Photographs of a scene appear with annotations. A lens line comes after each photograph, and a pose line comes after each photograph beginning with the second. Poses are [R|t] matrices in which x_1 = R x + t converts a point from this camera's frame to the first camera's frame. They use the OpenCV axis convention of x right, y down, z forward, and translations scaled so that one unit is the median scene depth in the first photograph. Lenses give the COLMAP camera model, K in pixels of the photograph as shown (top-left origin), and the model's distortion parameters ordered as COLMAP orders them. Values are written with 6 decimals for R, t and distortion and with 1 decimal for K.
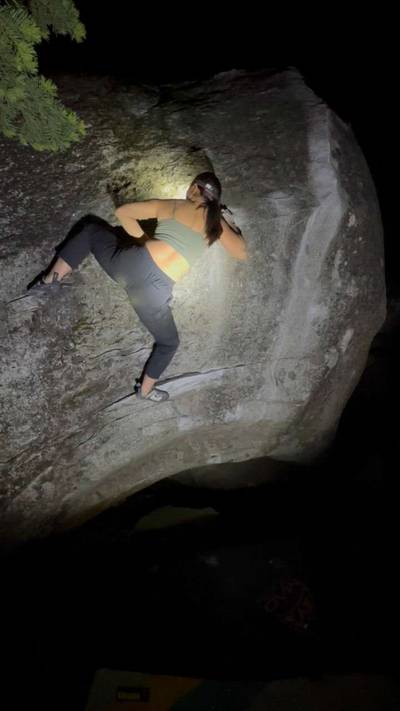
lens RADIAL K [[316.4, 0, 201.6], [0, 316.4, 356.8], [0, 0, 1]] dist [-0.002276, 0.000934]
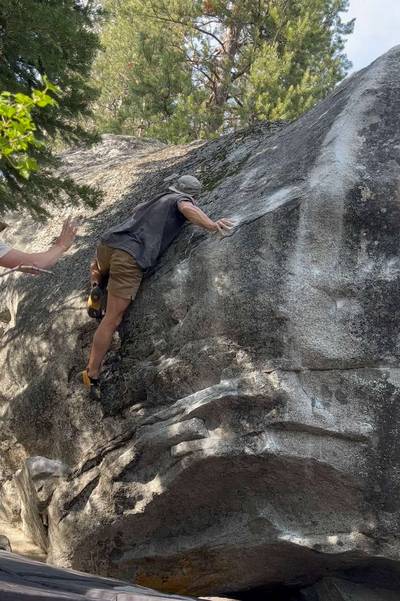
lens RADIAL K [[624.6, 0, 194.0], [0, 624.6, 349.7], [0, 0, 1]] dist [0.042319, 0.000000]
pose [[0.700462, -0.098047, -0.706923, 1.284219], [-0.153827, 0.946495, -0.283696, 0.498217], [0.696915, 0.307462, 0.647901, -0.268018]]
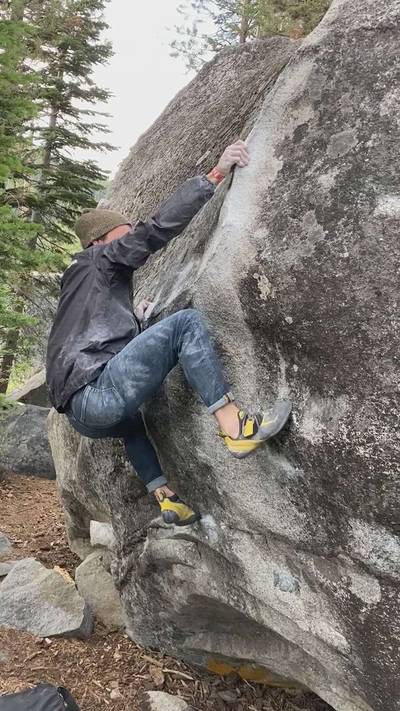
lens RADIAL K [[621.9, 0, 184.8], [0, 621.9, 344.3], [0, 0, 1]] dist [0.092294, -0.110143]
pose [[0.241793, 0.029744, -0.969872, 1.356085], [-0.082335, 0.996554, 0.010036, -0.342581], [0.966828, 0.077428, 0.243409, 0.654748]]
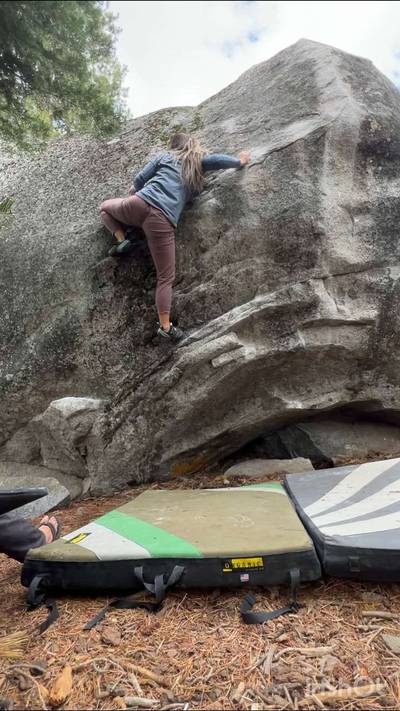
lens RADIAL K [[330.9, 0, 198.4], [0, 330.9, 354.0], [0, 0, 1]] dist [-0.002356, -0.001316]
pose [[0.941988, -0.168171, -0.290478, 0.117887], [0.126021, 0.979316, -0.158301, 0.406261], [0.311091, 0.112511, 0.943697, -0.127080]]
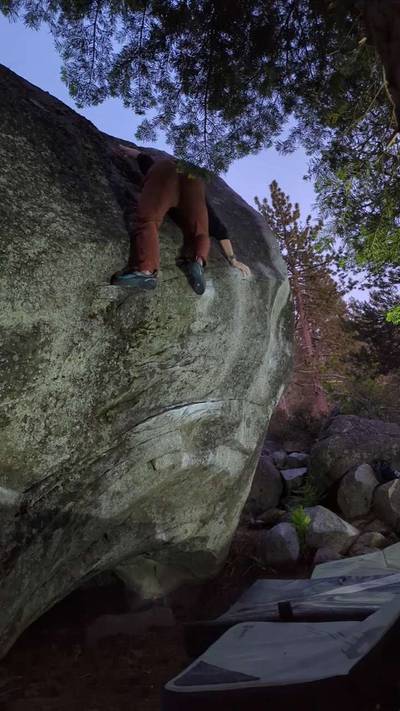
lens RADIAL K [[501.6, 0, 202.0], [0, 501.6, 348.9], [0, 0, 1]] dist [0.059544, -0.000417]
pose [[0.747932, 0.171309, 0.641289, -1.096570], [0.067897, 0.941310, -0.330643, 0.431170], [-0.660294, 0.290840, 0.692405, -0.140558]]
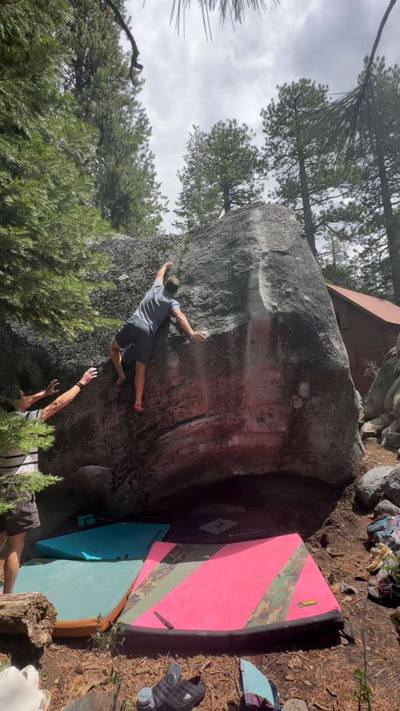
lens RADIAL K [[316.4, 0, 197.8], [0, 316.4, 353.7], [0, 0, 1]] dist [-0.002276, 0.000934]
pose [[0.919977, -0.111619, -0.375744, 0.669348], [0.084425, 0.992524, -0.088133, -0.150620], [0.382773, 0.049358, 0.922523, -0.640666]]
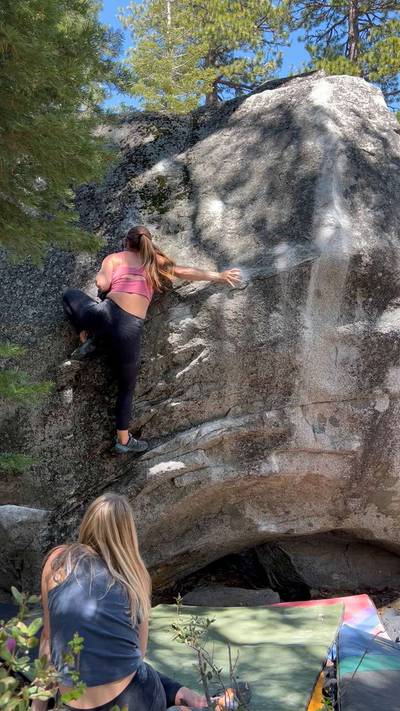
lens RADIAL K [[621.9, 0, 200.0], [0, 621.9, 353.3], [0, 0, 1]] dist [0.092294, -0.110143]
pose [[0.961693, -0.069240, -0.265241, 0.474263], [0.038987, 0.992286, -0.117676, 0.071078], [0.271343, 0.102827, 0.956974, -0.980634]]
